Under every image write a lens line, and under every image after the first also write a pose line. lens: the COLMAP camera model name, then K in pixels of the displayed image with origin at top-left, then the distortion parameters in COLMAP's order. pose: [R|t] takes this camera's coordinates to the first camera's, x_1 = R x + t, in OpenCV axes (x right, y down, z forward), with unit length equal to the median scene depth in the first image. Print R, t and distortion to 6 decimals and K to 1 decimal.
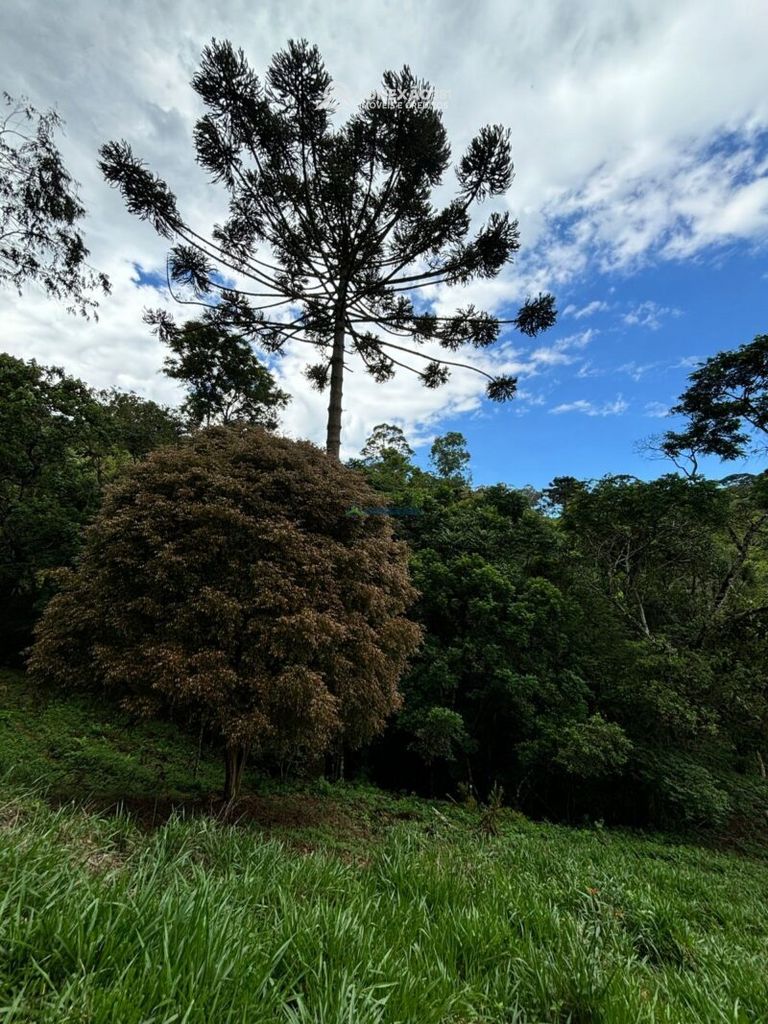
lens RADIAL K [[399.7, 0, 383.7], [0, 399.7, 495.0], [0, 0, 1]] dist [-0.000949, -0.000218]
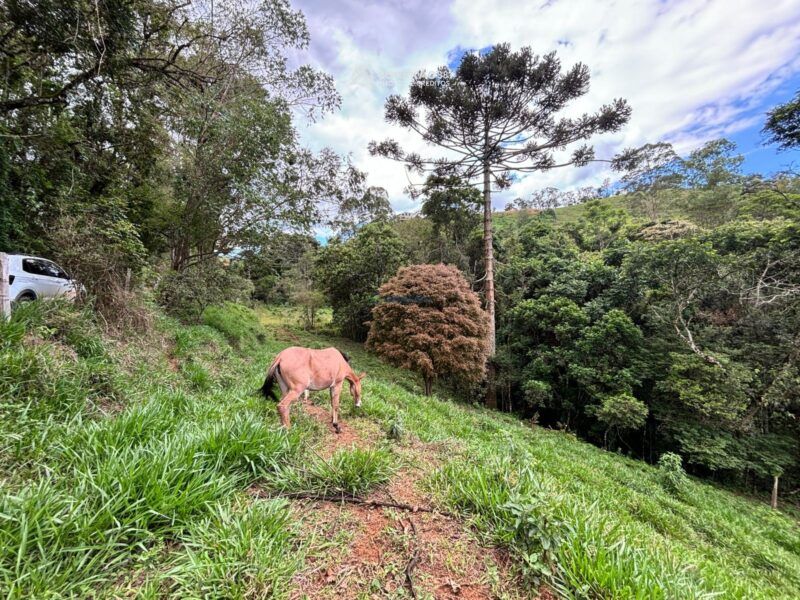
lens RADIAL K [[325.6, 0, 400.0], [0, 325.6, 300.0], [0, 0, 1]] dist [0.001502, 0.000258]
pose [[0.721931, -0.065918, -0.688819, 0.662708], [0.200590, 0.972645, 0.117153, -0.136391], [0.662254, -0.222746, 0.715405, -0.399246]]
